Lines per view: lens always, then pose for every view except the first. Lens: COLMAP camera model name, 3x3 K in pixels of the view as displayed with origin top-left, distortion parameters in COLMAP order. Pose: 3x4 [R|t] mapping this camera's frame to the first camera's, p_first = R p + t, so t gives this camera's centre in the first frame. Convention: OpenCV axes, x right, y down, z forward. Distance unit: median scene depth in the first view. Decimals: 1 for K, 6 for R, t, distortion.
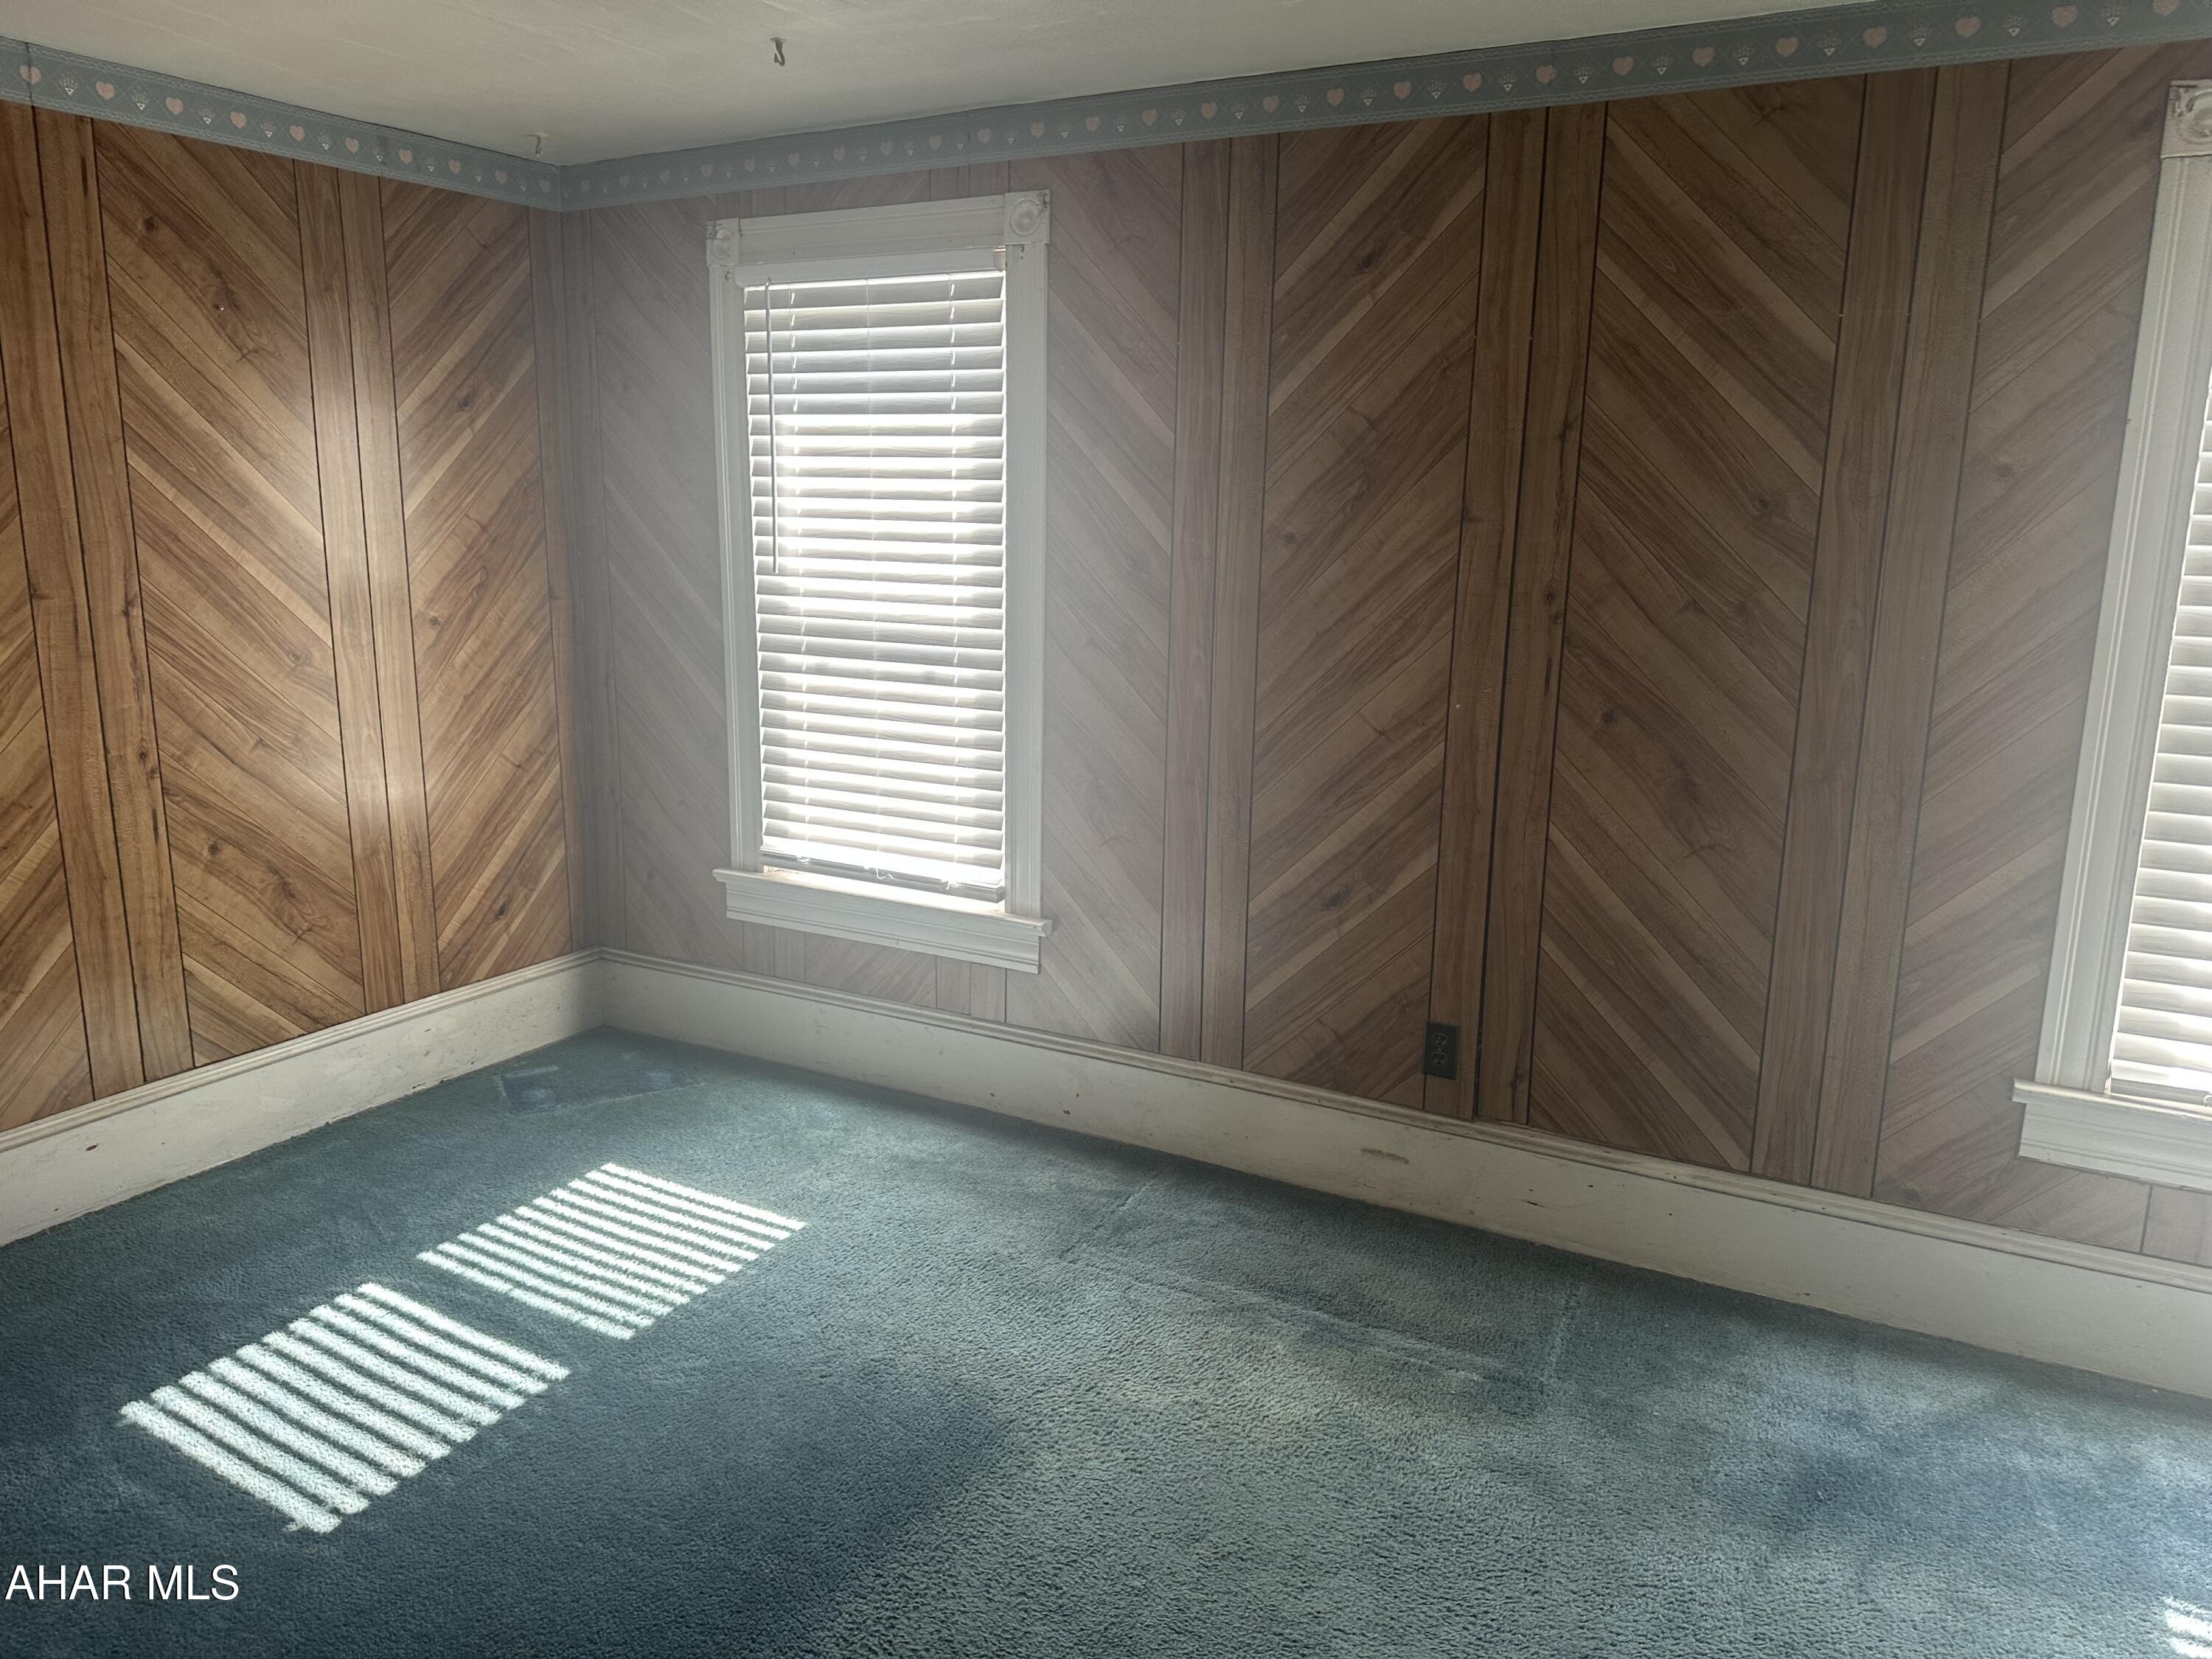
lens RADIAL K [[1565.2, 0, 1116.9], [0, 1565.2, 830.8], [0, 0, 1]] dist [0.039188, -0.047958]
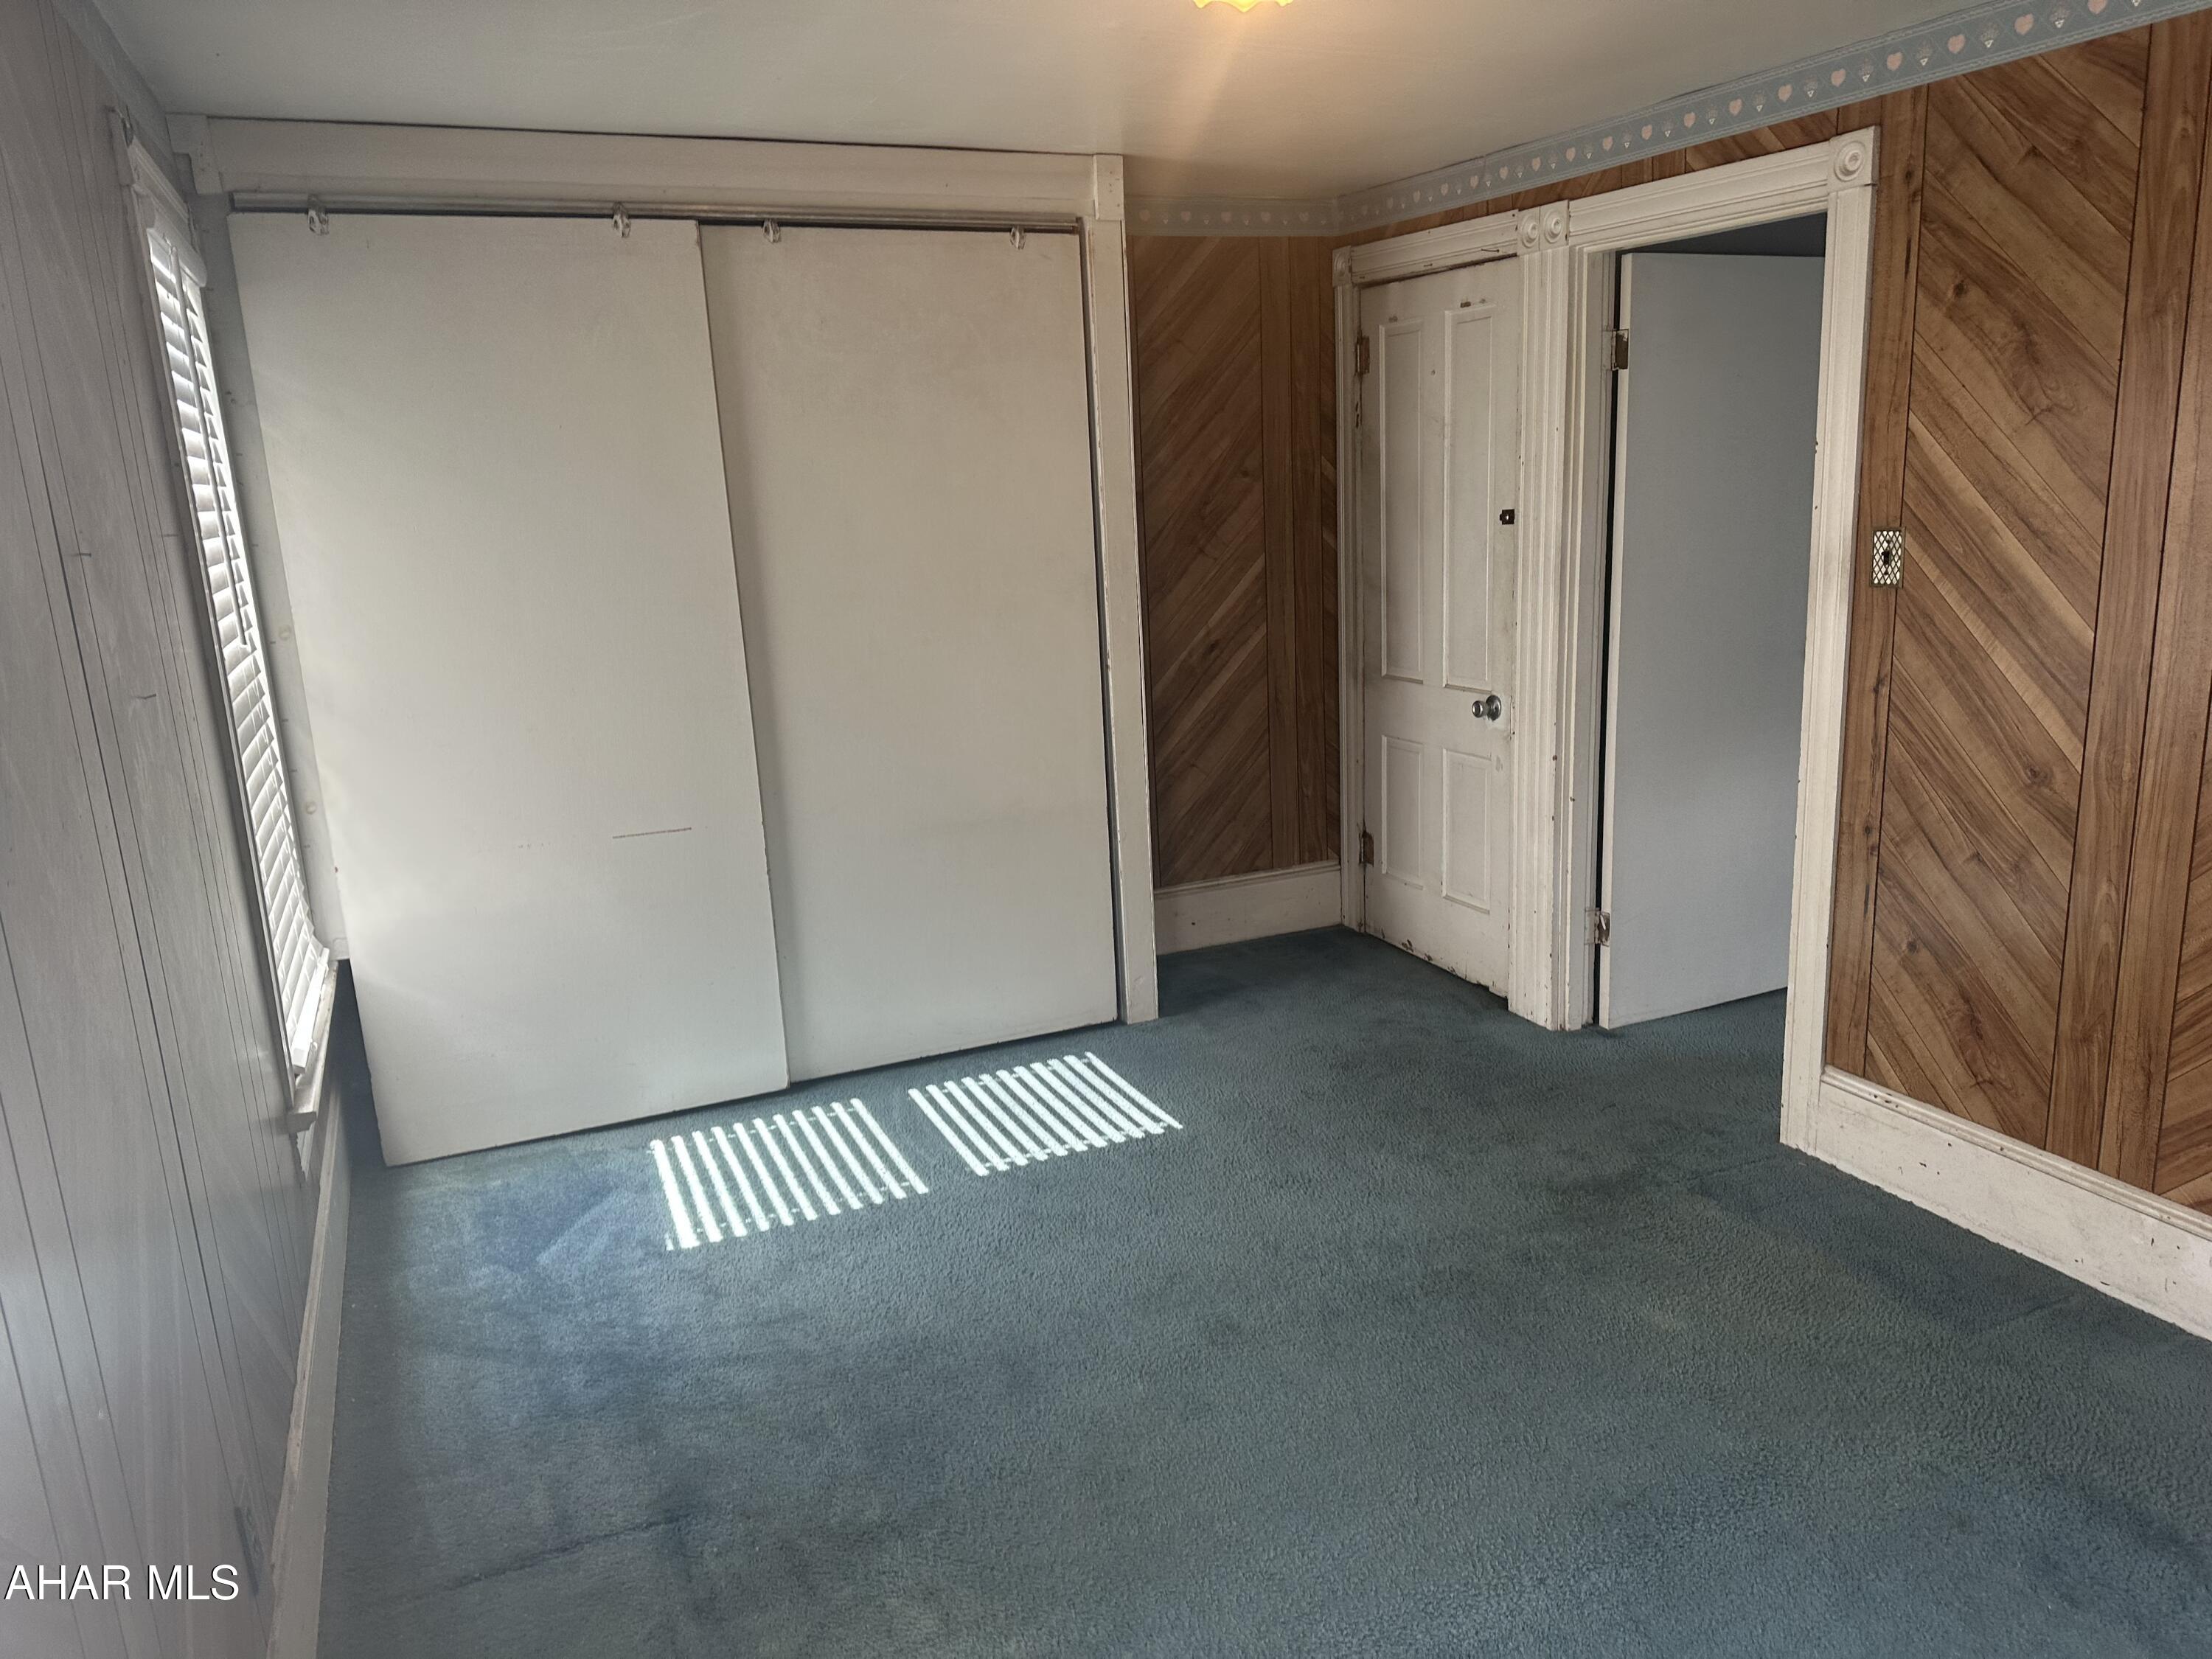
lens RADIAL K [[1565.2, 0, 1116.9], [0, 1565.2, 830.8], [0, 0, 1]] dist [0.039188, -0.047958]
pose [[-0.590131, 0.194859, -0.783438, 0.442338], [-0.125234, 0.936590, 0.327284, -0.308265], [0.797535, 0.291254, -0.528308, 1.118320]]
